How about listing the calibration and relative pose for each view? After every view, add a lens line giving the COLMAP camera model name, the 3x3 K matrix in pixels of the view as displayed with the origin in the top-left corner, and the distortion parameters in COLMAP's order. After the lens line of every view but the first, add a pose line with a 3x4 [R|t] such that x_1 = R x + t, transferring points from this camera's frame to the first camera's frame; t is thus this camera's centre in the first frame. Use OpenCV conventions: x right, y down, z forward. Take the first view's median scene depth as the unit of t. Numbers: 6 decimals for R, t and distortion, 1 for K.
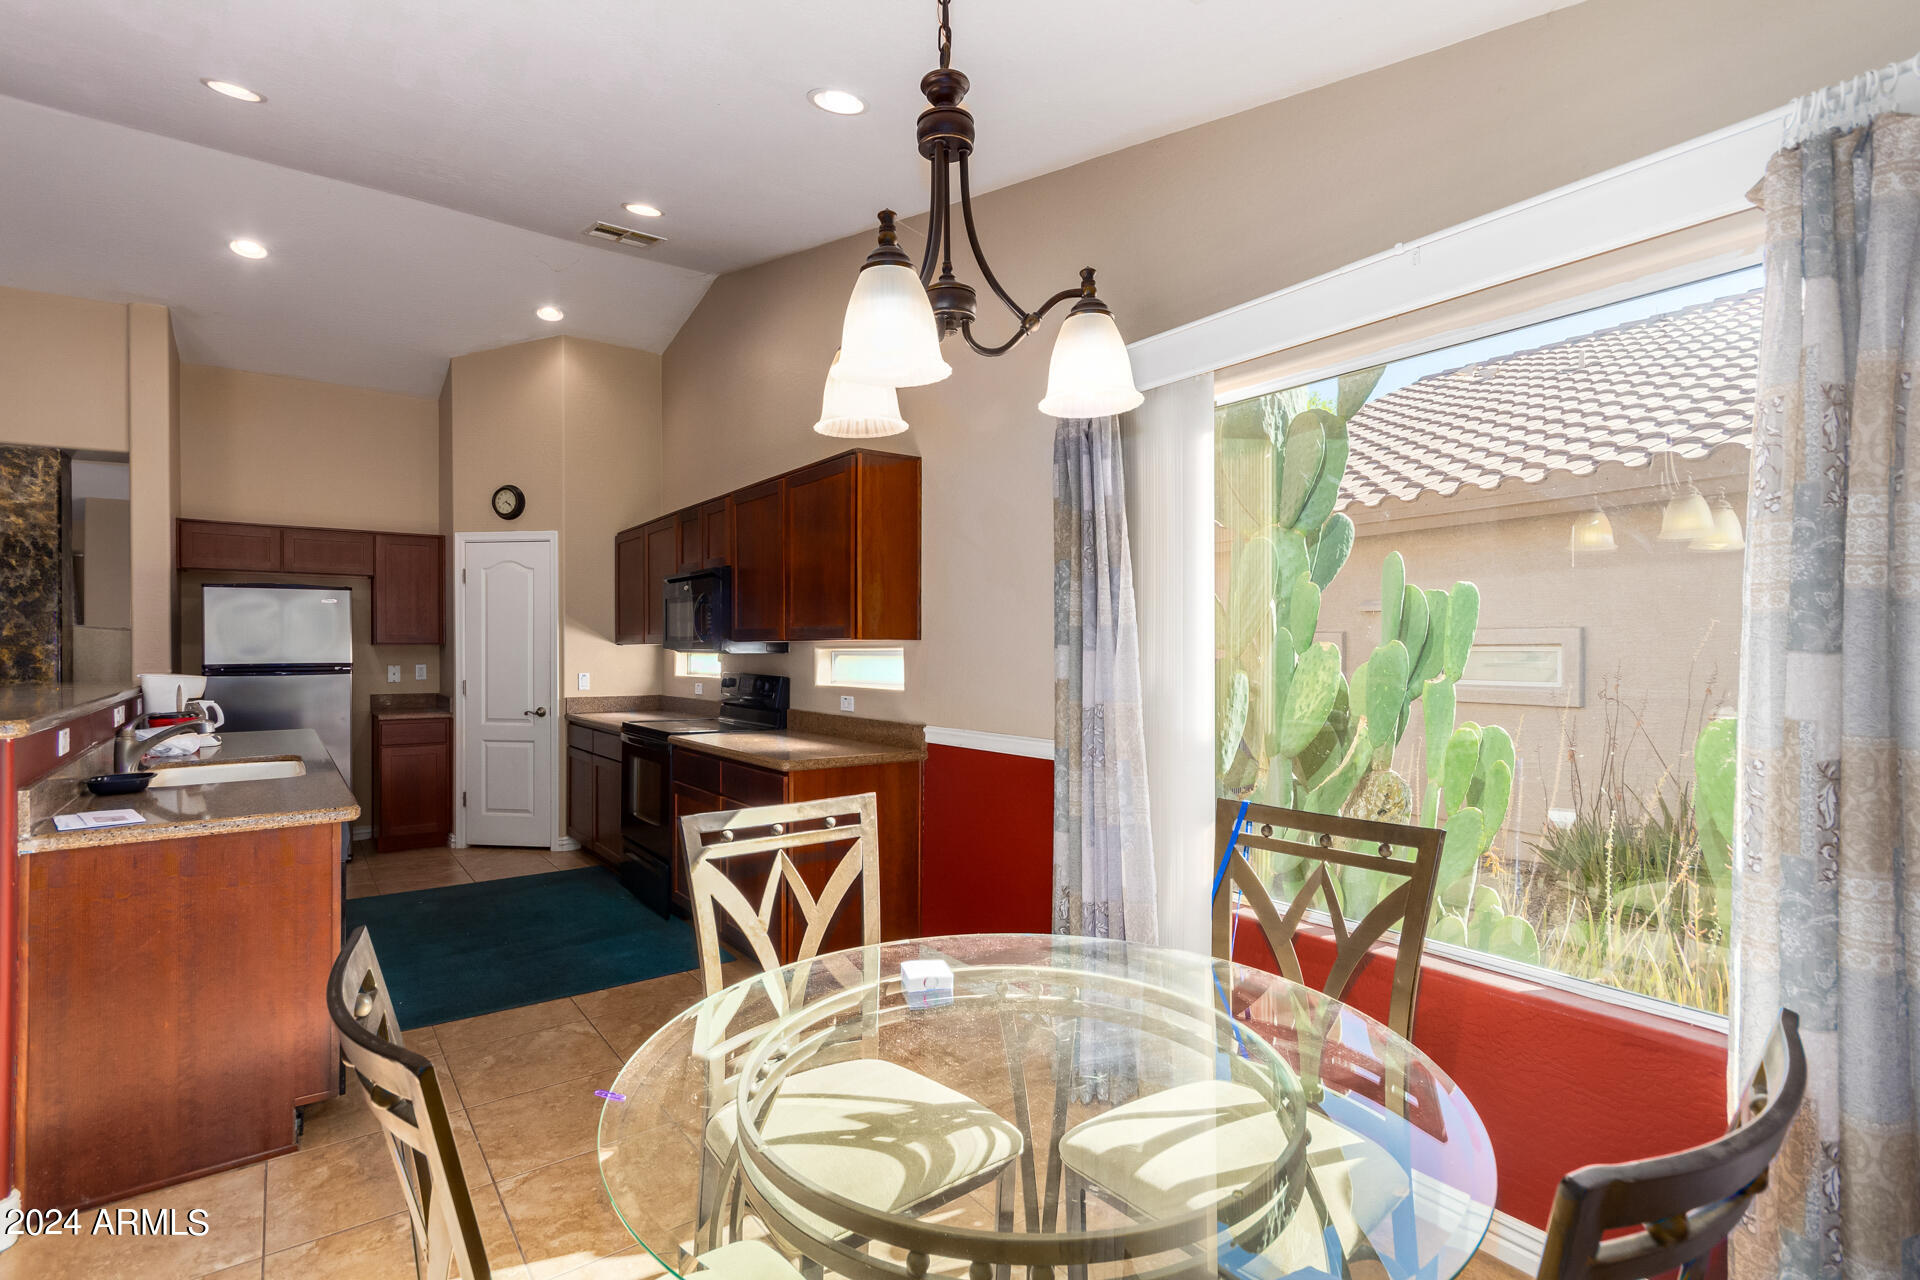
lens RADIAL K [[910.3, 0, 950.0], [0, 910.3, 650.2], [0, 0, 1]] dist [0.004853, -0.000127]
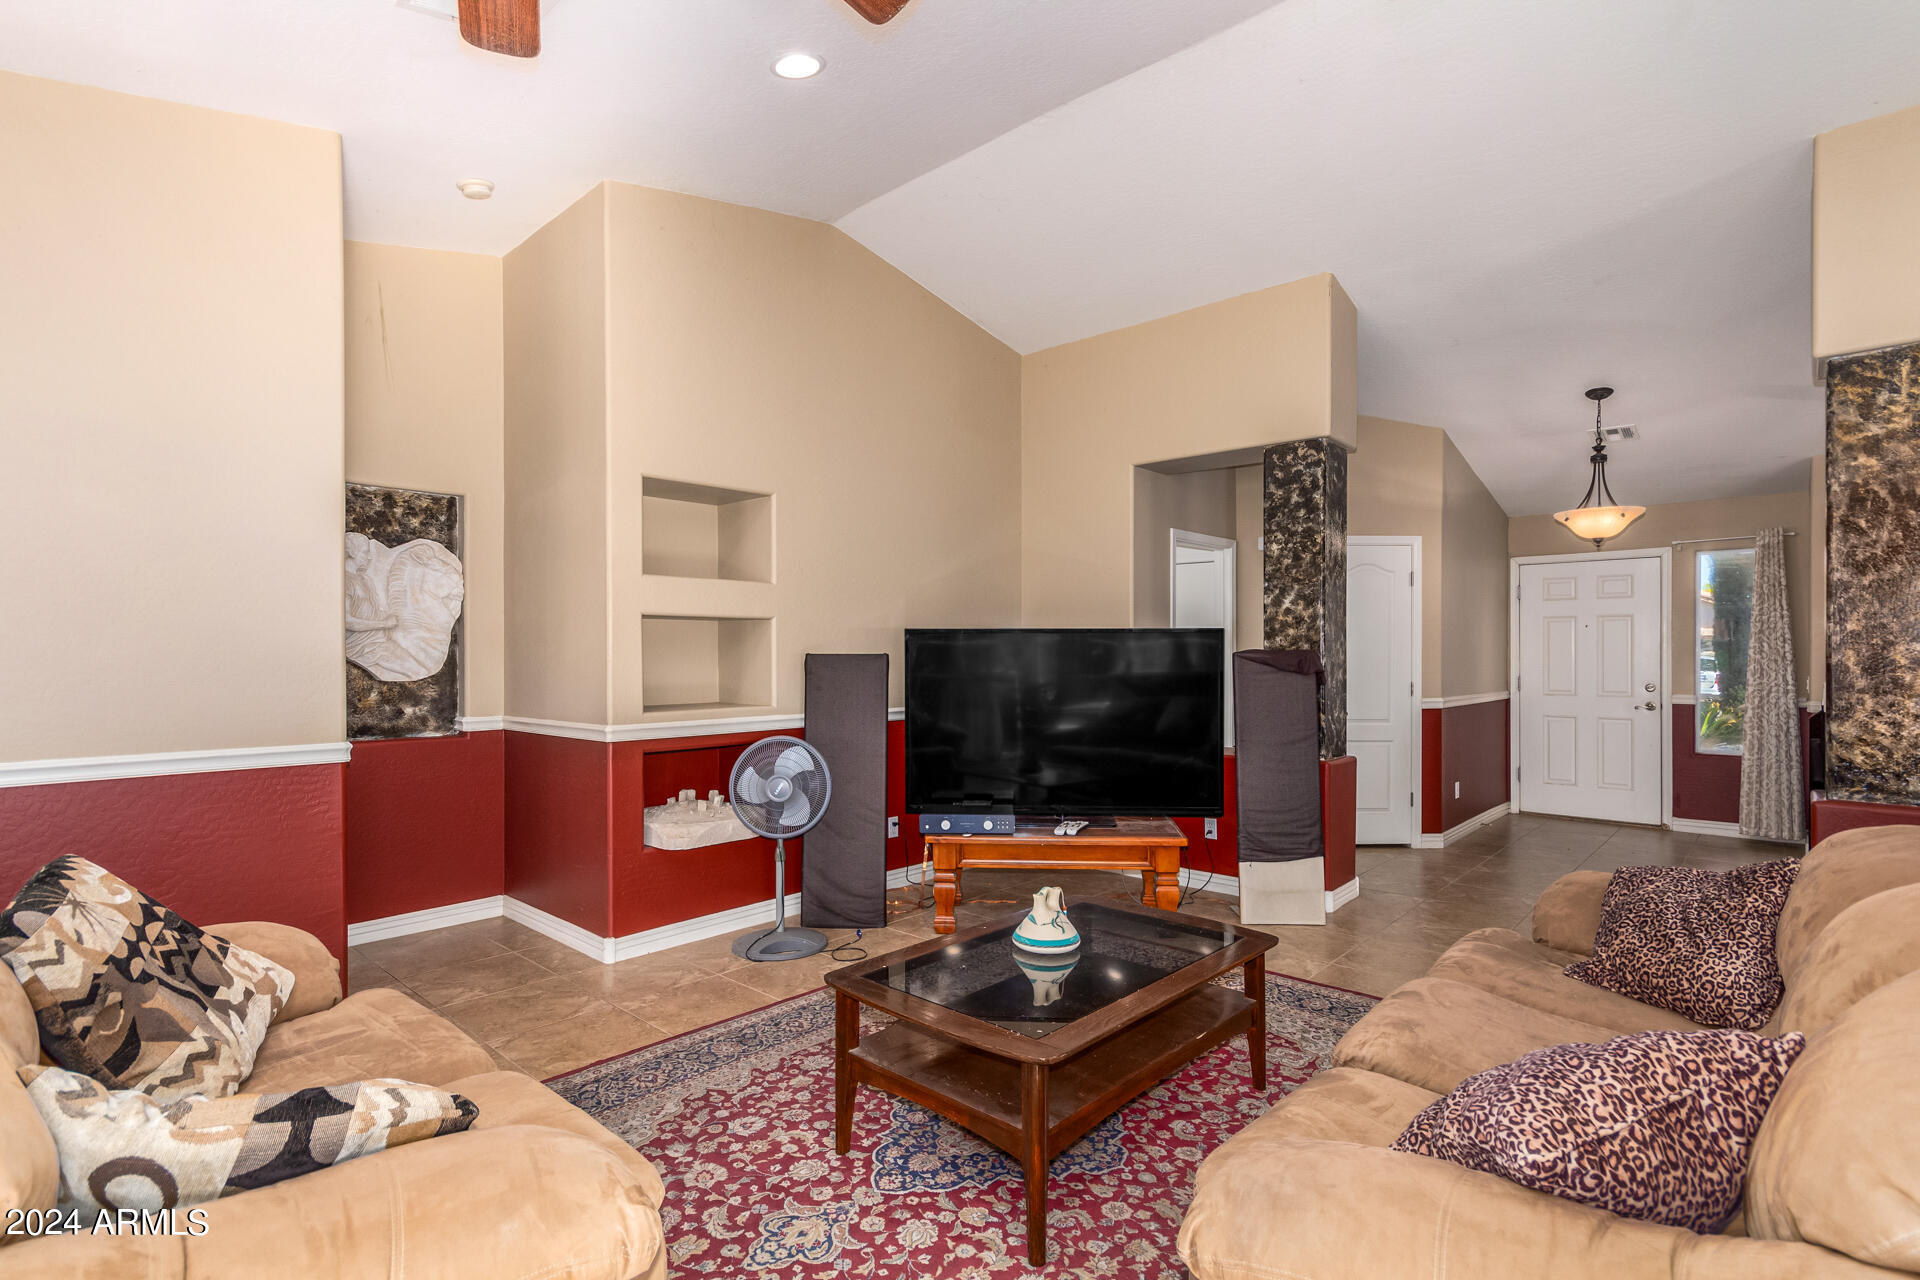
lens RADIAL K [[910.3, 0, 957.1], [0, 910.3, 656.9], [0, 0, 1]] dist [0.004853, -0.000127]
pose [[0.188495, 0.008216, -0.982040, -0.447613], [0.001201, 0.999962, 0.008596, -0.002242], [0.982073, -0.002799, 0.188478, 0.189875]]
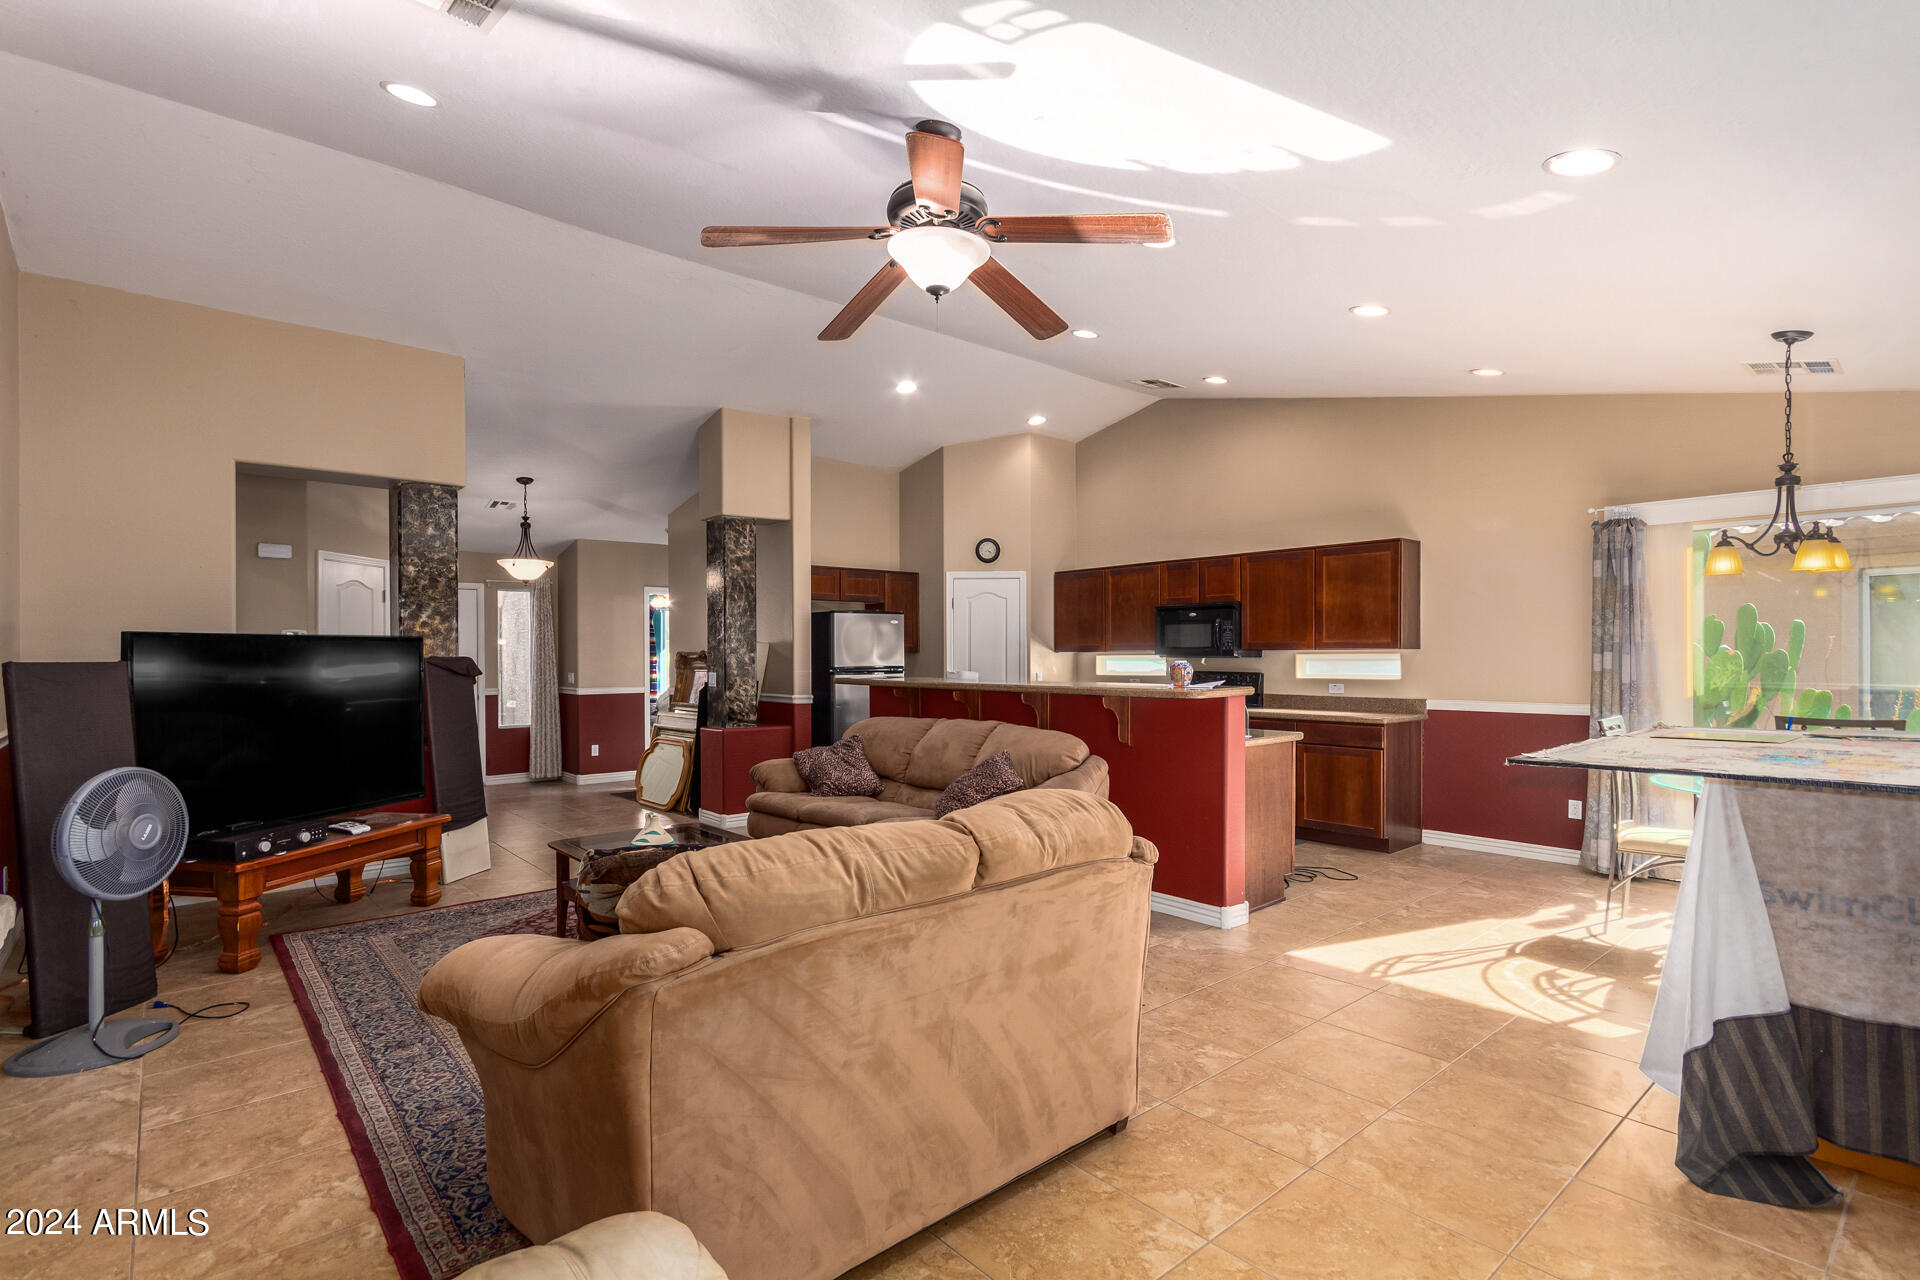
lens RADIAL K [[910.3, 0, 951.7], [0, 910.3, 647.4], [0, 0, 1]] dist [0.004853, -0.000127]
pose [[0.997490, -0.001882, 0.070777, -0.735082], [0.002558, 0.999952, -0.009460, -0.000139], [-0.070756, 0.009618, 0.997447, -0.450619]]
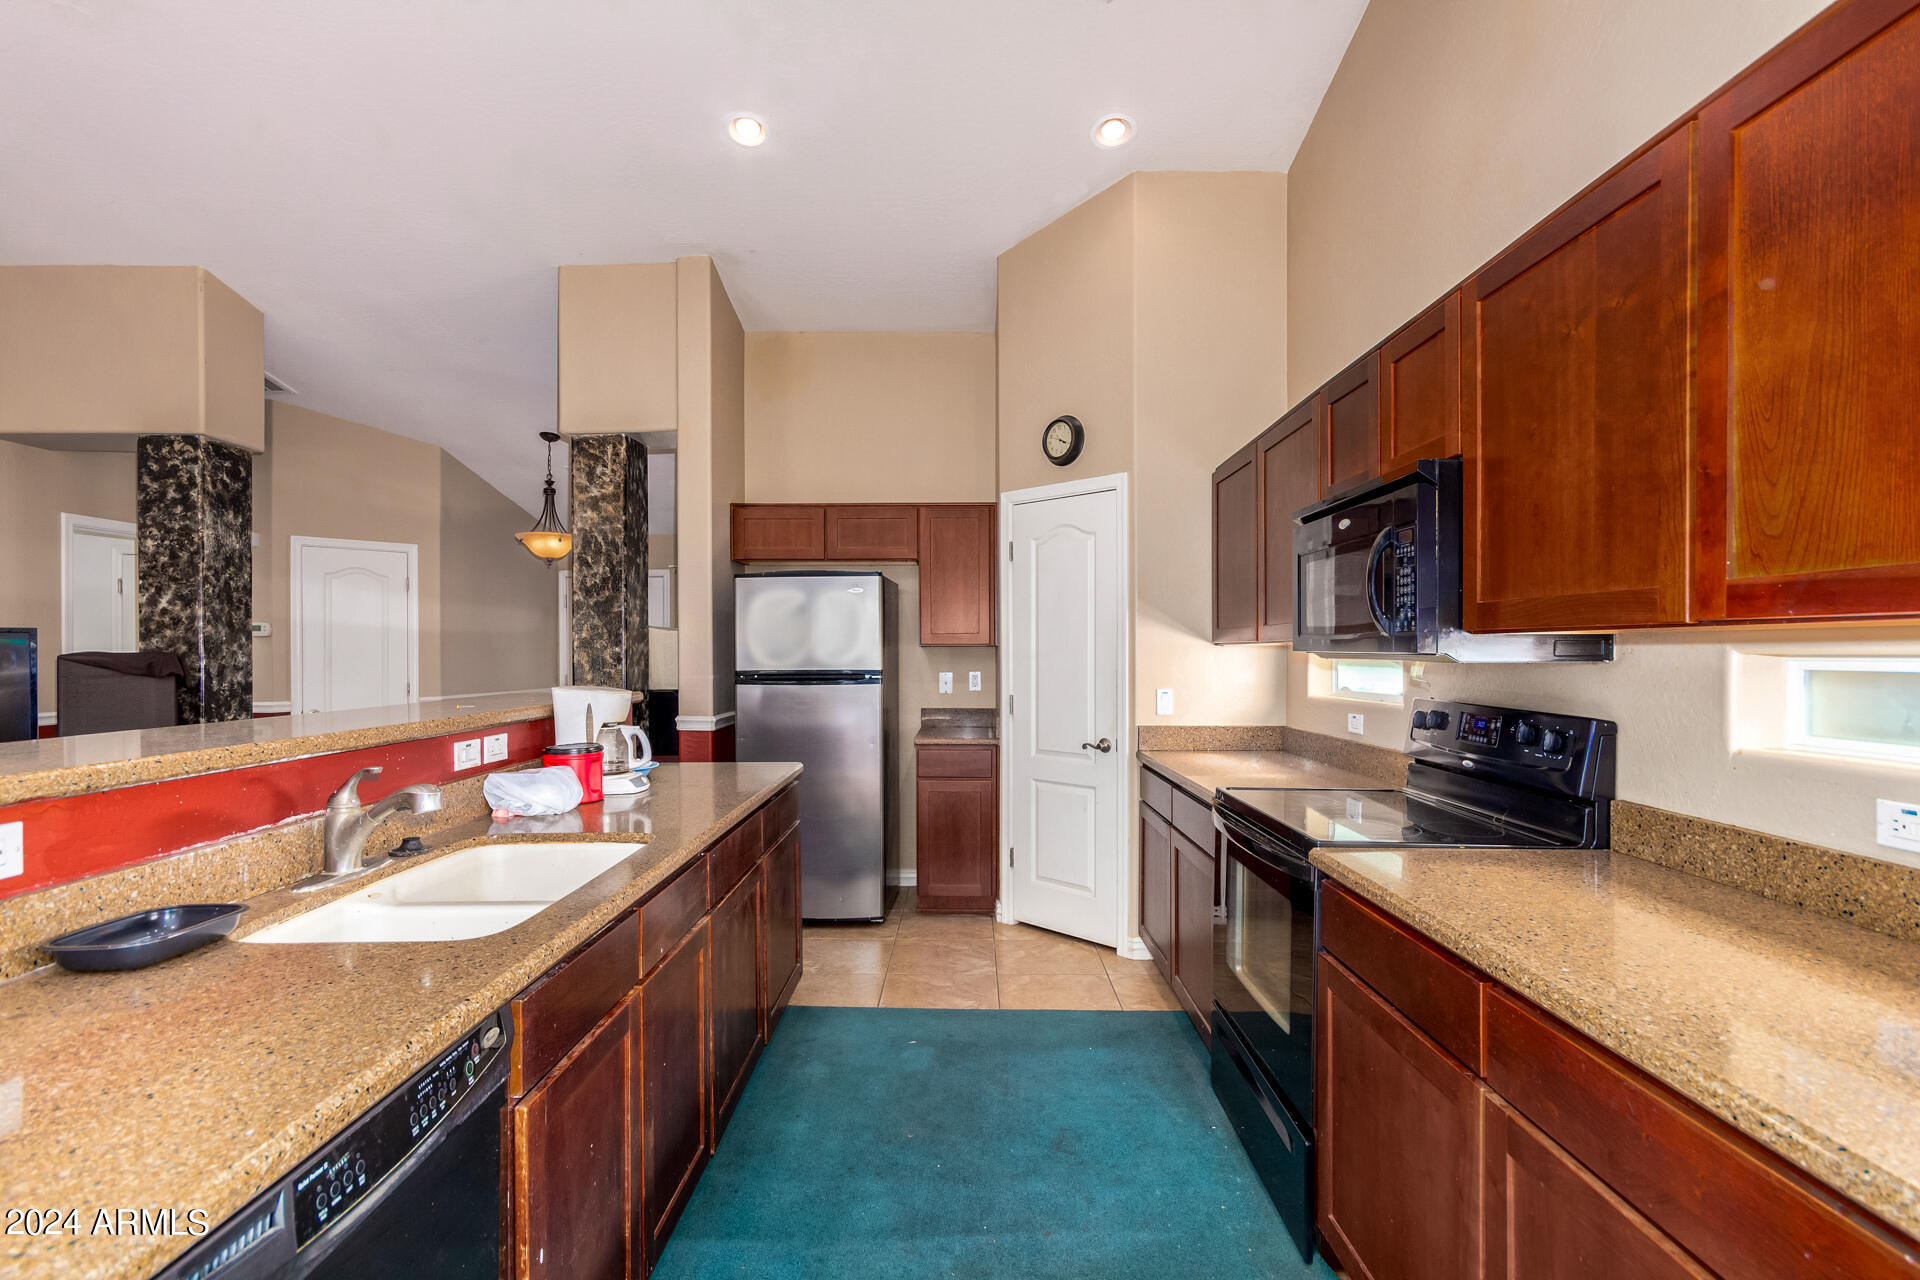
lens RADIAL K [[910.3, 0, 954.4], [0, 910.3, 660.3], [0, 0, 1]] dist [0.004853, -0.000127]
pose [[0.797447, 0.005226, -0.603366, -0.149694], [-0.000074, 0.999963, 0.008564, -0.000532], [0.603388, -0.006785, 0.797419, 0.449970]]
